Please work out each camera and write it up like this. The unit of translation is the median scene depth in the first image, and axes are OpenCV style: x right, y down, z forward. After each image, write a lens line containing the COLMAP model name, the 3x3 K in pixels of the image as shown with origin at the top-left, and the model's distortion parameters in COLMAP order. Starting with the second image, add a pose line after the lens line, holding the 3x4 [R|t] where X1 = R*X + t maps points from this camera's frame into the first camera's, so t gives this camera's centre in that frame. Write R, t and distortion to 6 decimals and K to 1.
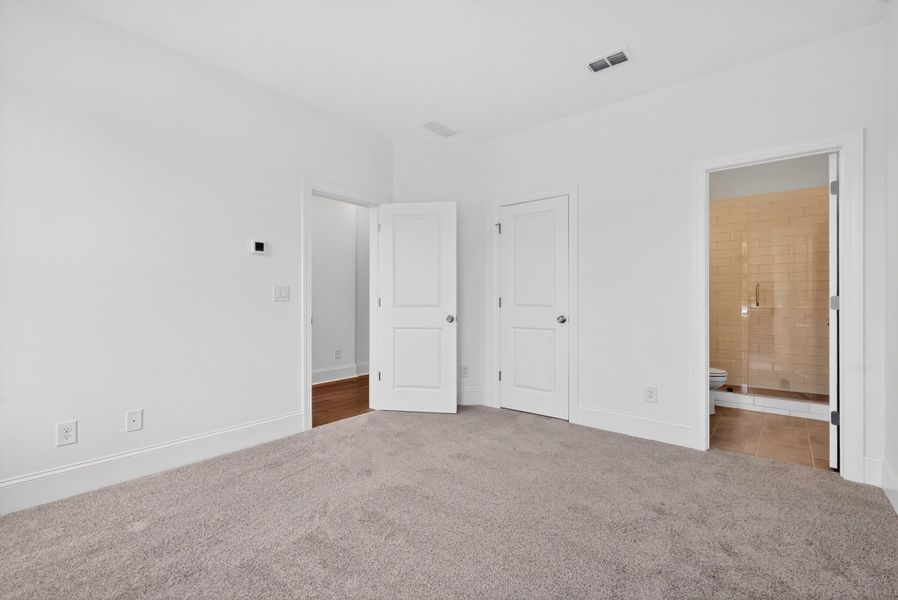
lens RADIAL K [[406.0, 0, 448.2], [0, 406.0, 299.4], [0, 0, 1]] dist [0.002762, -0.002120]
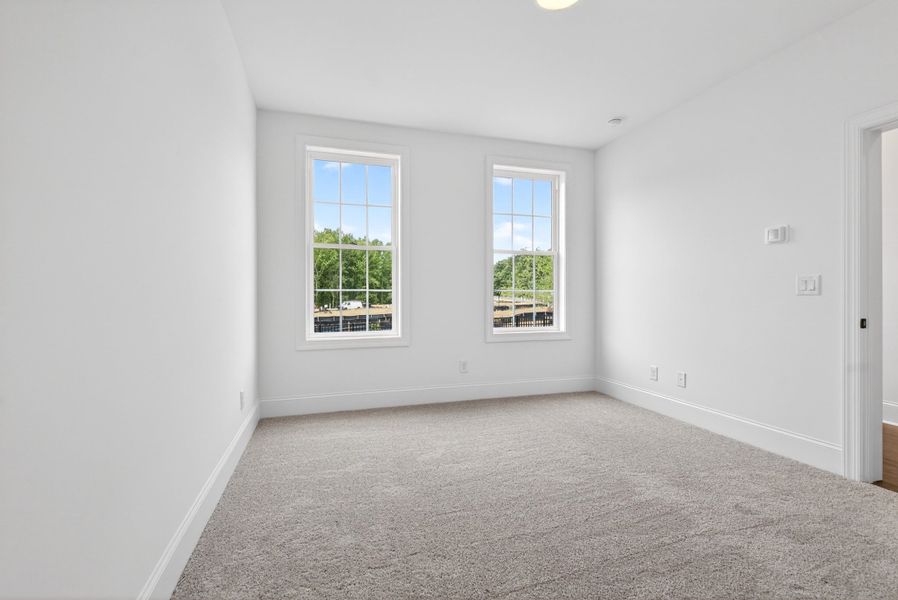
lens RADIAL K [[406.0, 0, 447.9], [0, 406.0, 295.9], [0, 0, 1]] dist [0.002762, -0.002120]
pose [[-0.546957, -0.003415, -0.837154, 0.694455], [-0.002443, 0.999994, -0.002484, 0.010320], [0.837157, 0.000686, -0.546962, 0.883723]]
